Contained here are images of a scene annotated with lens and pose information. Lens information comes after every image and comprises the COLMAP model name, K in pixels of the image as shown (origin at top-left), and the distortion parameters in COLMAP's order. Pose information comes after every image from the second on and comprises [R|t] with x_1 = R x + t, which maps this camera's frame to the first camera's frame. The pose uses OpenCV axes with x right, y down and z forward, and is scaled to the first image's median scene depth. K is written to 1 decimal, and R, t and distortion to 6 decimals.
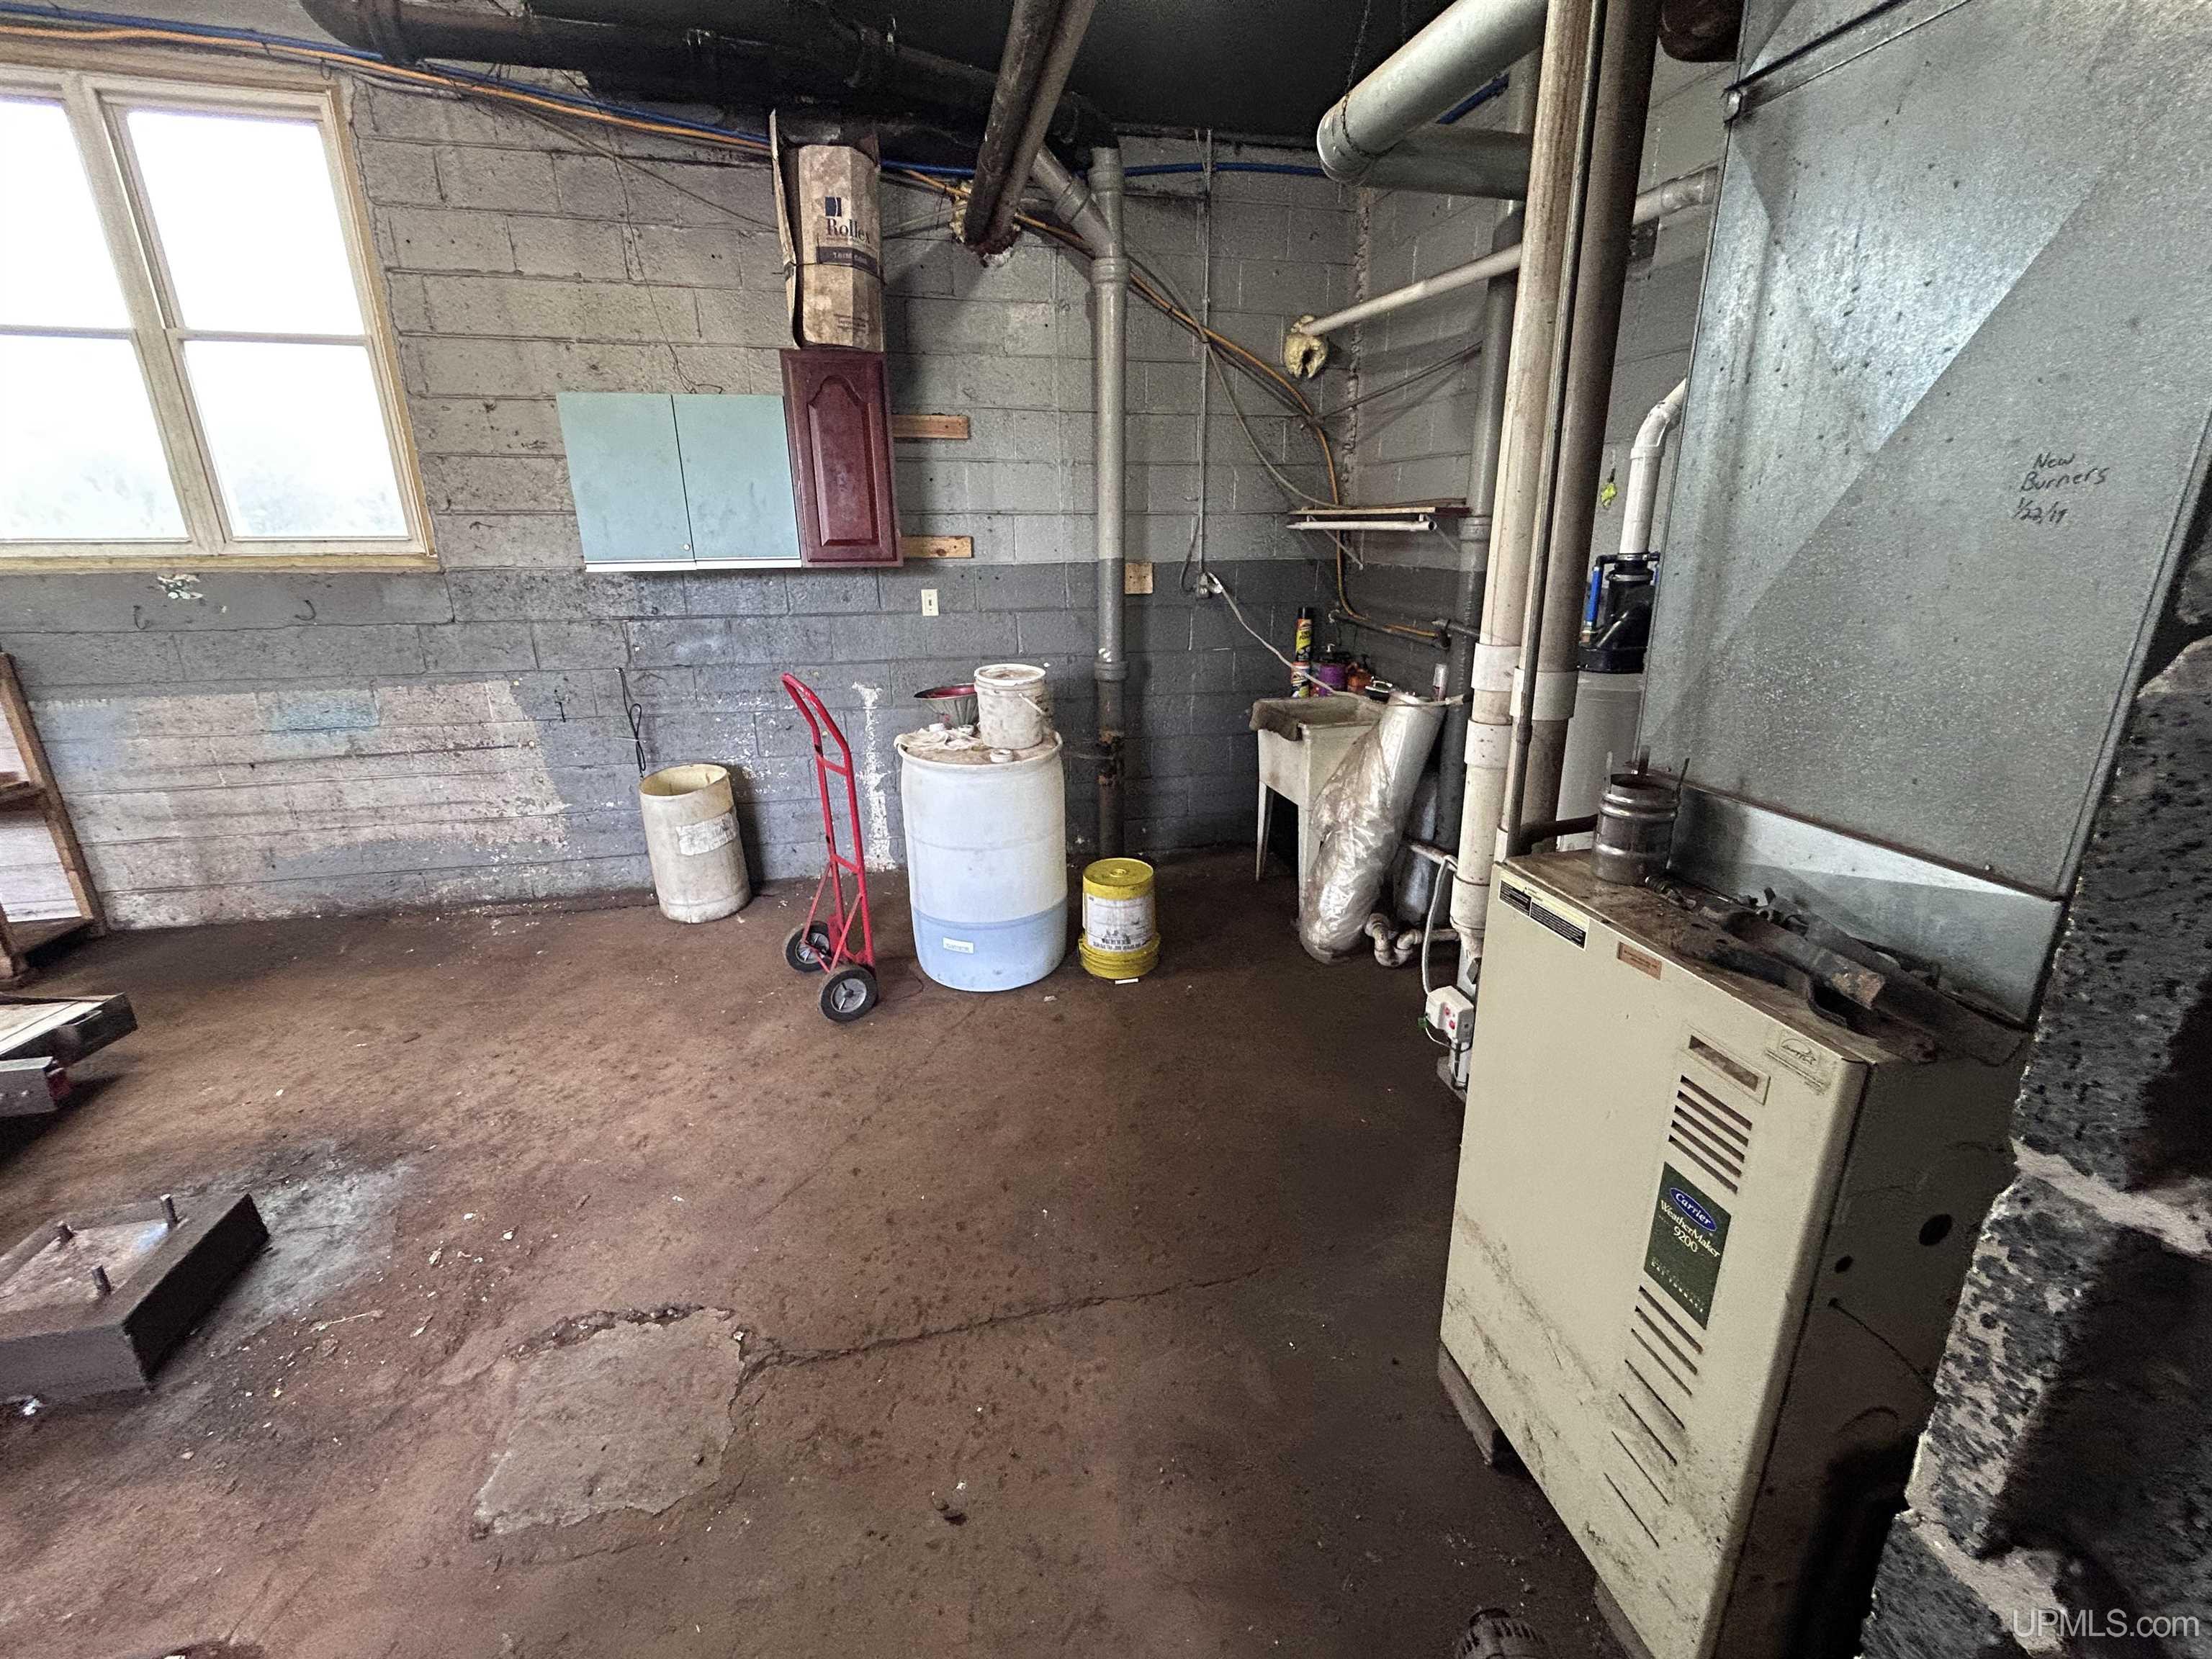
lens RADIAL K [[896.8, 0, 1121.9], [0, 896.8, 826.8], [0, 0, 1]] dist [-0.000491, 0.000291]
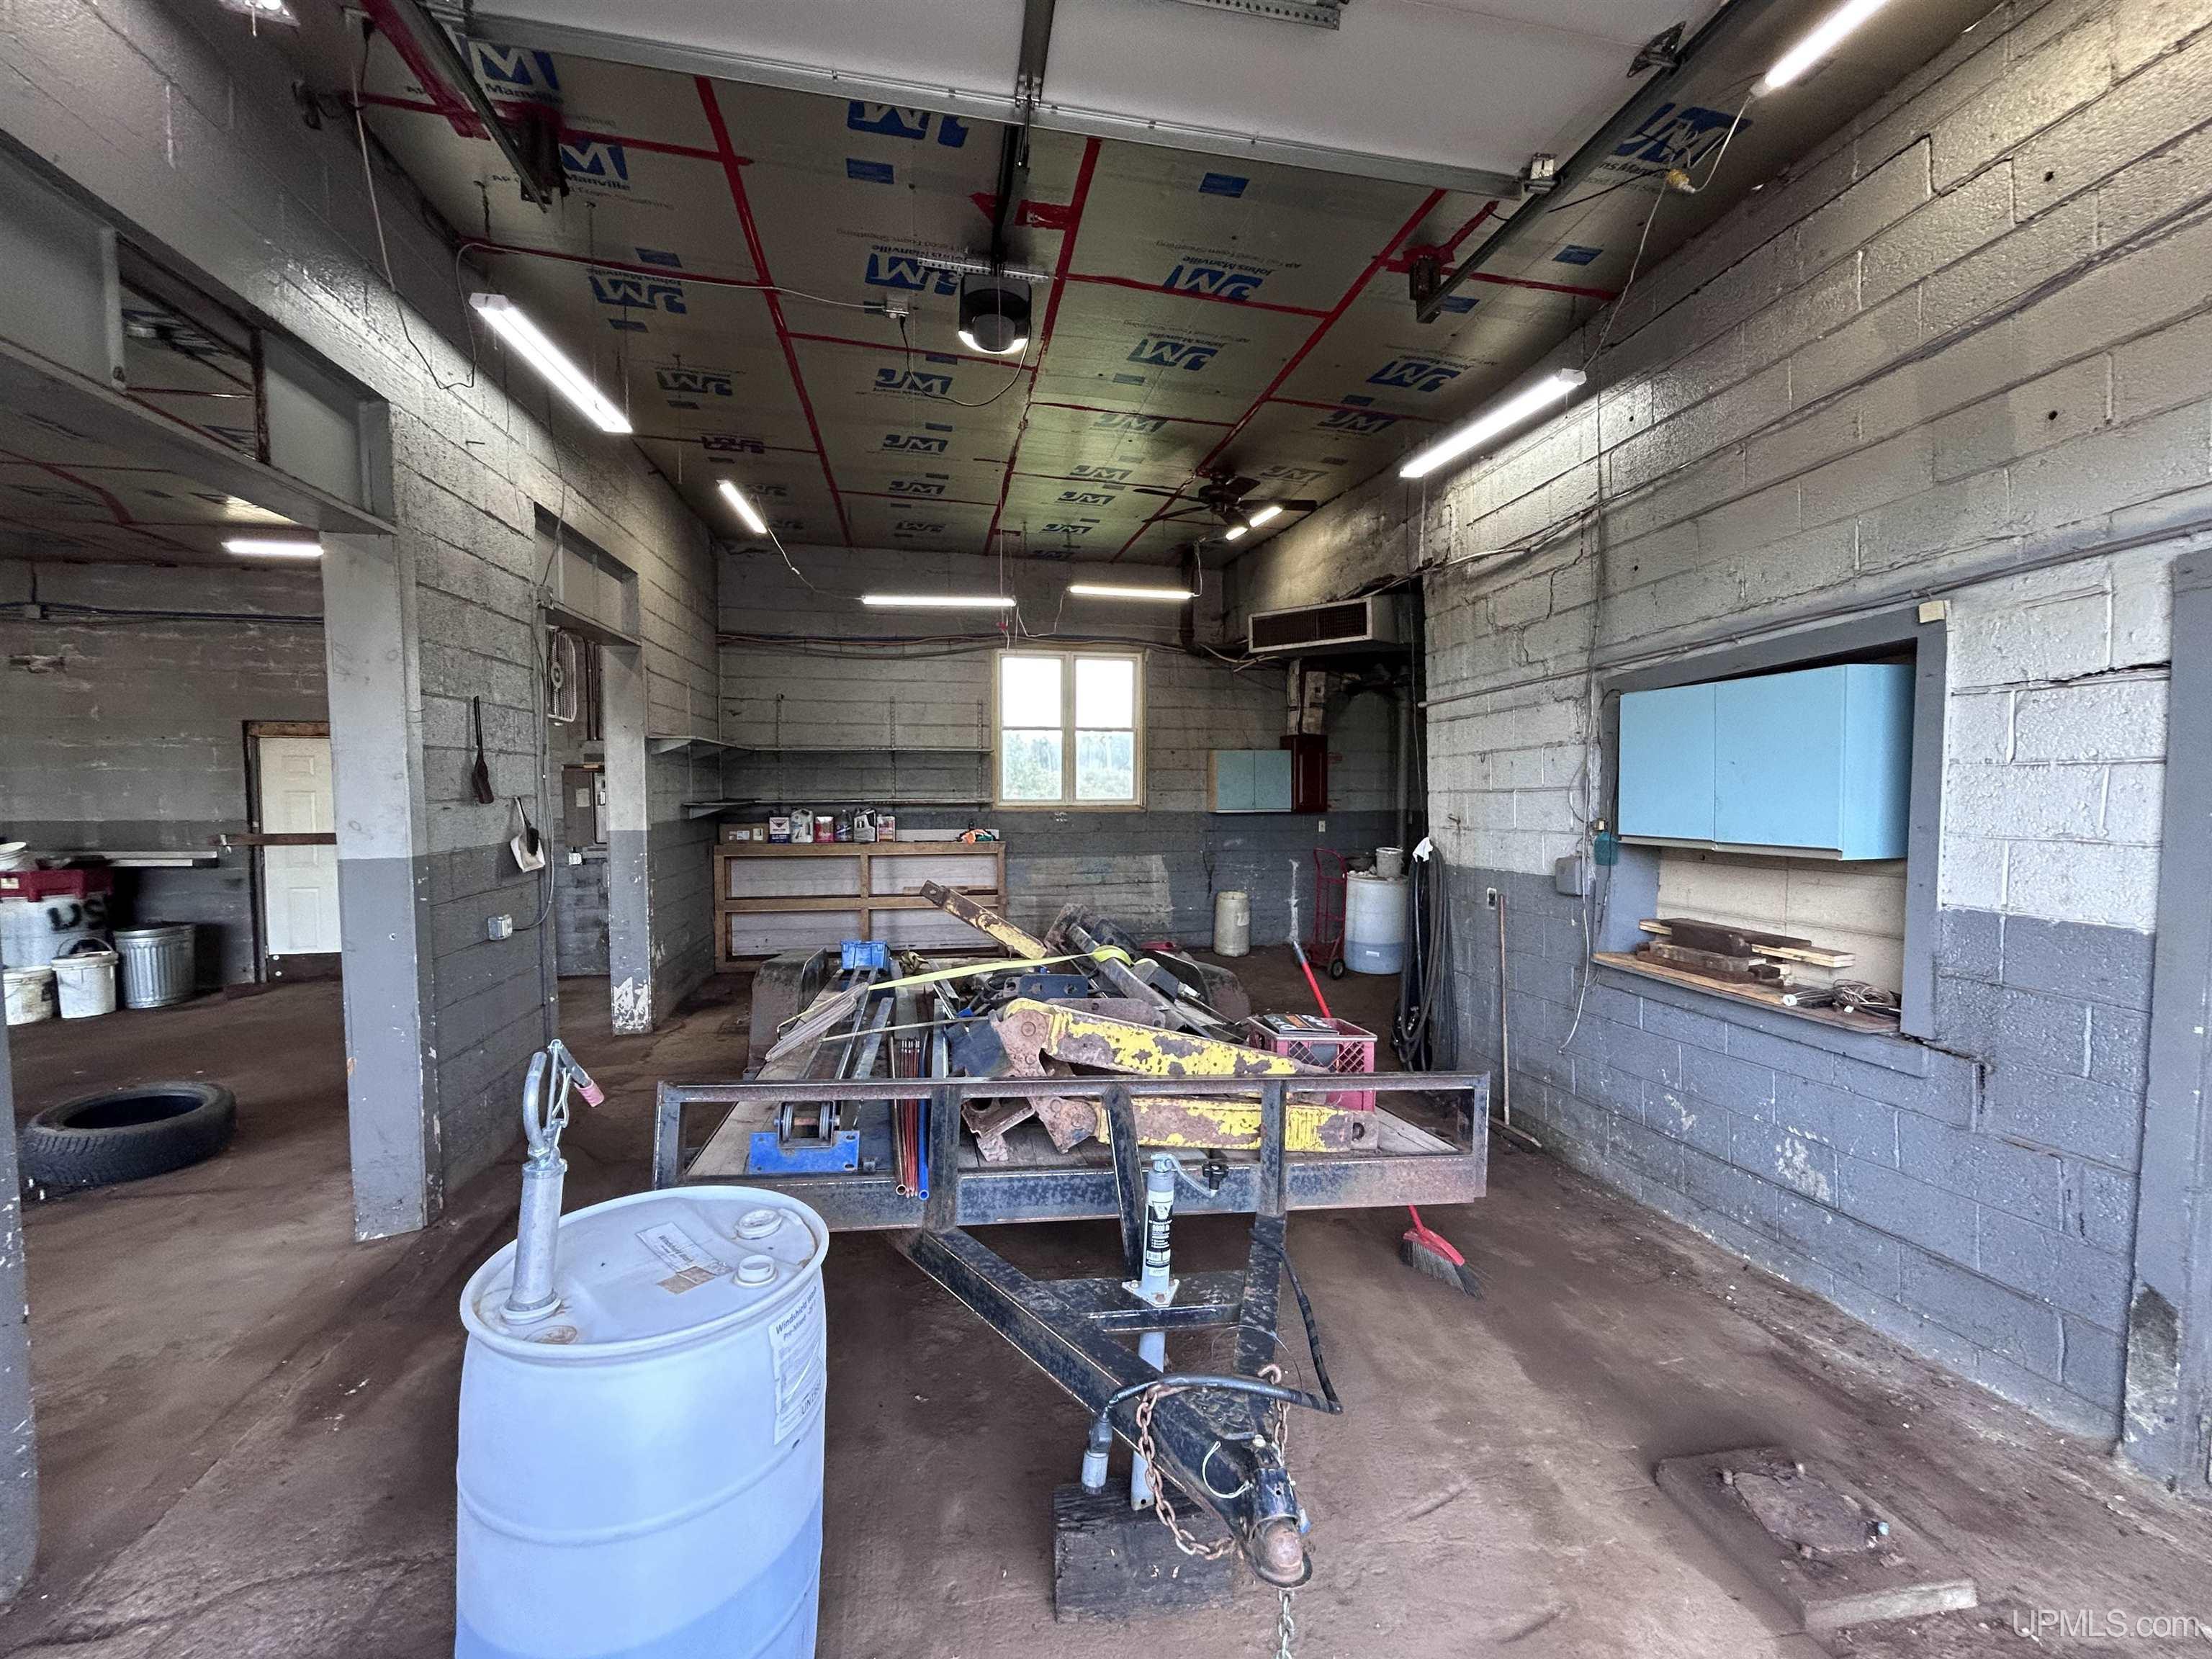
lens RADIAL K [[896.8, 0, 1120.7], [0, 896.8, 833.1], [0, 0, 1]] dist [-0.000491, 0.000291]
pose [[0.998730, 0.010003, -0.049379, -0.708504], [-0.022204, 0.967162, -0.253190, 0.422607], [0.045224, 0.253965, 0.966156, -1.460317]]
